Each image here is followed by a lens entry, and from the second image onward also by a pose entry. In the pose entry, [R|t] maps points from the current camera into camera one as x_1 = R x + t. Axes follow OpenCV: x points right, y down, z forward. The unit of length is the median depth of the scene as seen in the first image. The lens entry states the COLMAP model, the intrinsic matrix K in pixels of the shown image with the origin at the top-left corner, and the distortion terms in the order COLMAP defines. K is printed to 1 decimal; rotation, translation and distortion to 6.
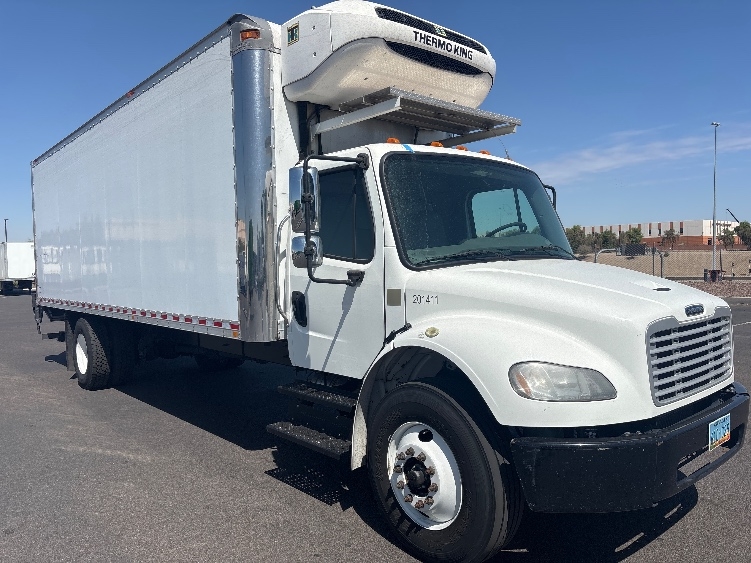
lens RADIAL K [[530.9, 0, 376.5], [0, 530.9, 284.5], [0, 0, 1]] dist [0.097065, 0.003809]
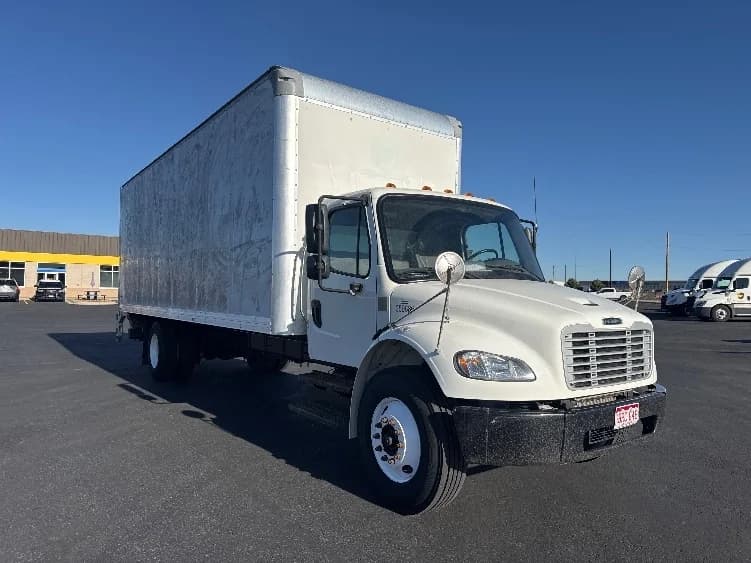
lens RADIAL K [[530.9, 0, 374.9], [0, 530.9, 279.4], [0, 0, 1]] dist [0.097065, 0.003809]
pose [[0.993157, 0.031136, -0.112560, 0.160587], [-0.038641, 0.997129, -0.065126, 0.050562], [0.110209, 0.069029, 0.991508, -0.300592]]
